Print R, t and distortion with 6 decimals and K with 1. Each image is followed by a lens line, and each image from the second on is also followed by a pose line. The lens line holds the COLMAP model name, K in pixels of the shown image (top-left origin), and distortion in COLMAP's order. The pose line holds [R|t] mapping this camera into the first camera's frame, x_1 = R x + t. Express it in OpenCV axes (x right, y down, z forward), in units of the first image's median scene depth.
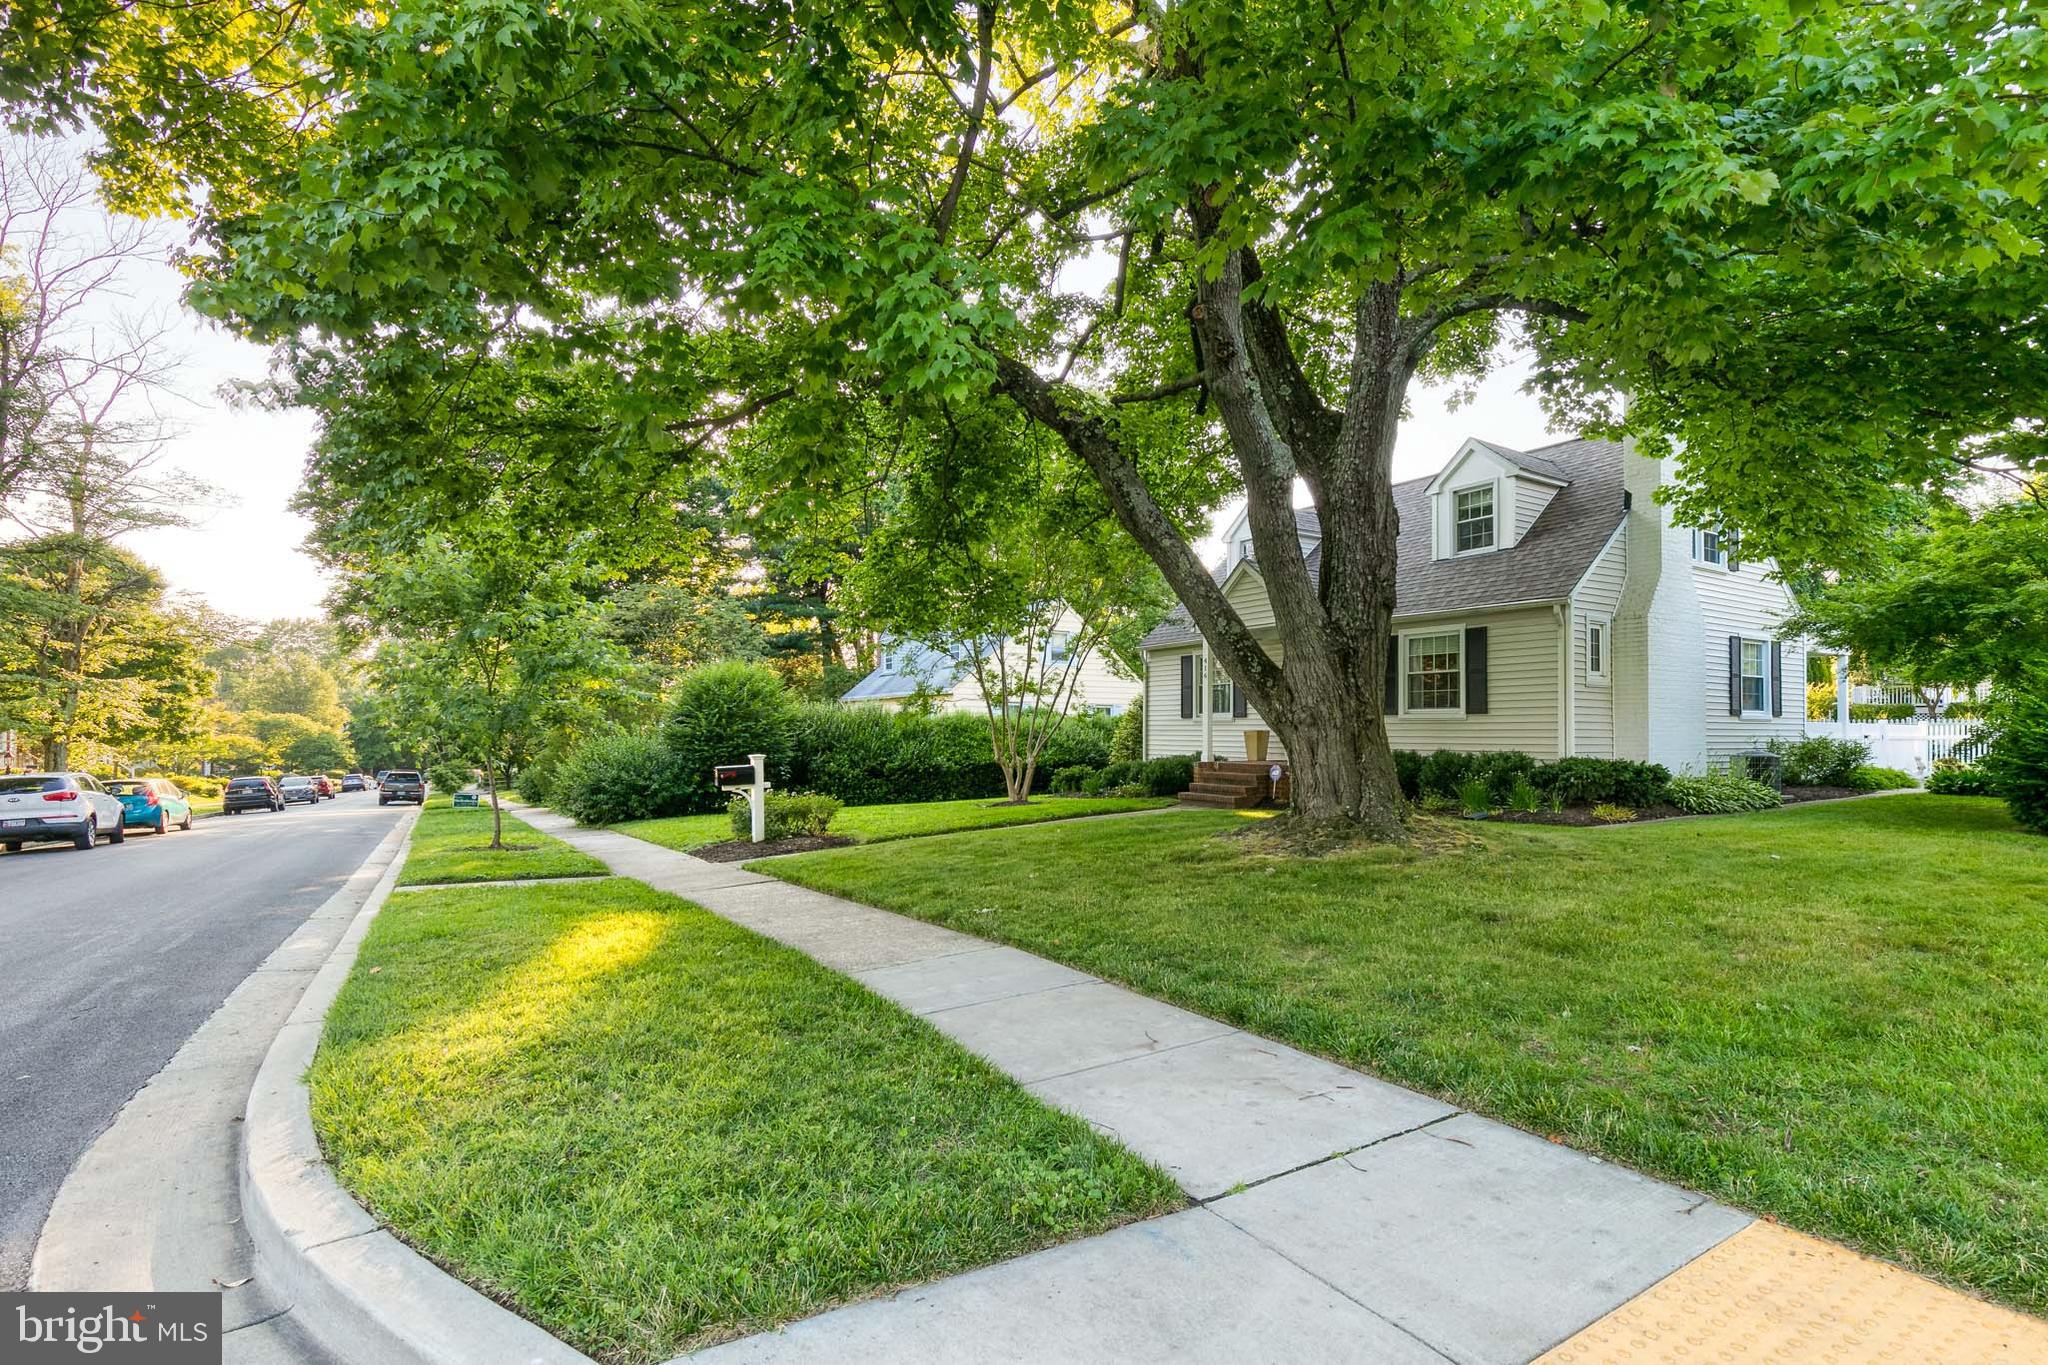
lens RADIAL K [[942.4, 0, 1037.7], [0, 942.4, 715.4], [0, 0, 1]] dist [0.003558, -0.006017]
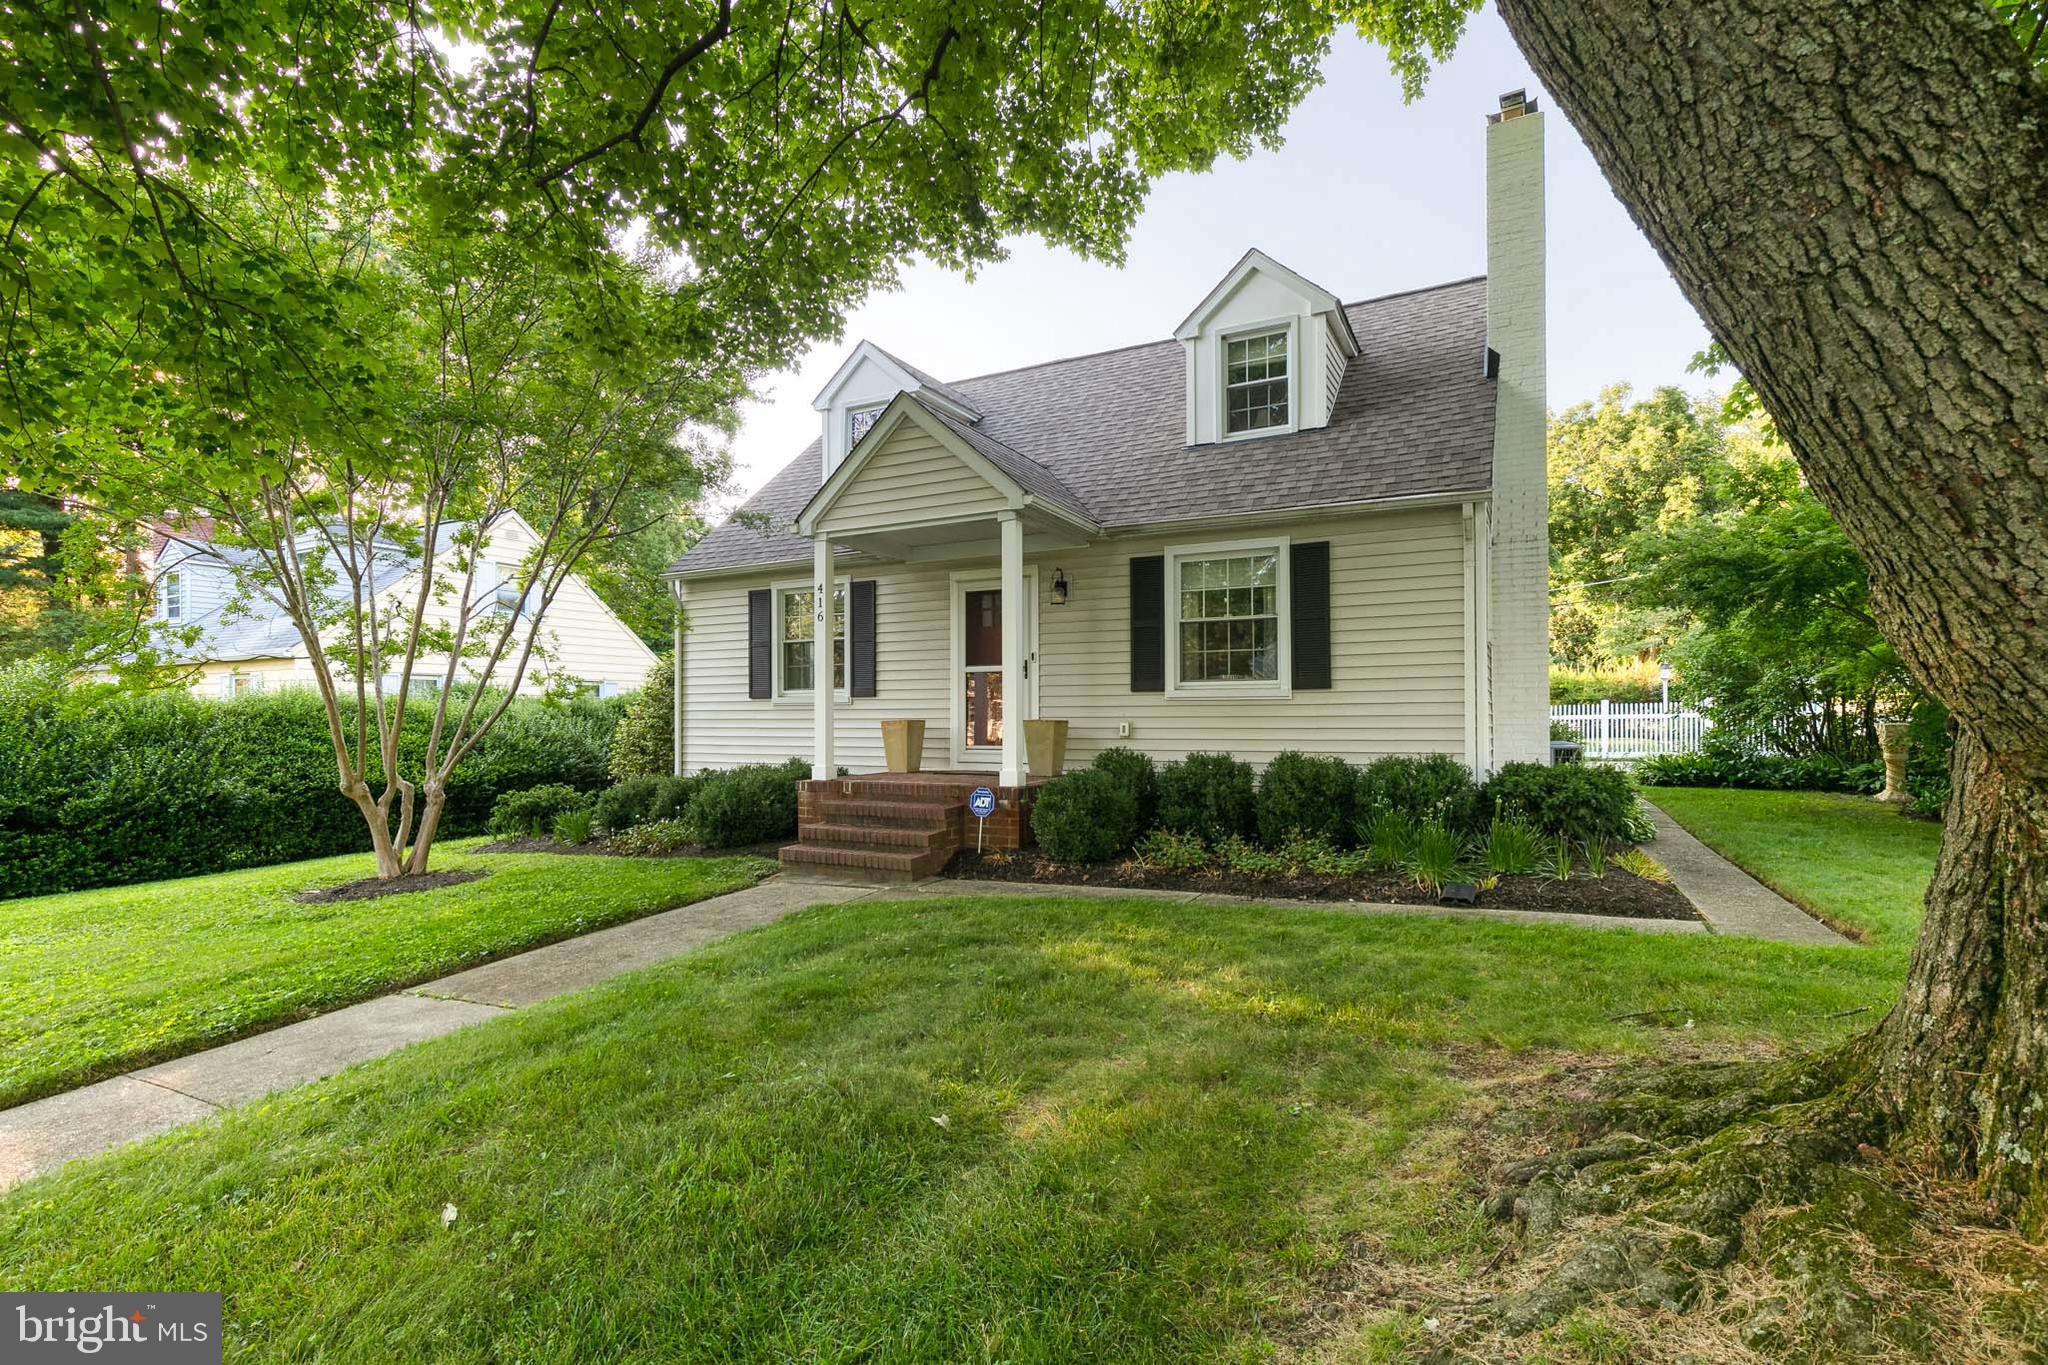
lens RADIAL K [[930.1, 0, 1043.4], [0, 930.1, 706.0], [0, 0, 1]] dist [0.003970, 0.000055]
pose [[0.859679, -0.004691, 0.510813, 0.023129], [0.001115, 0.999973, 0.007306, 0.004727], [-0.510833, -0.005711, 0.859661, 0.586452]]
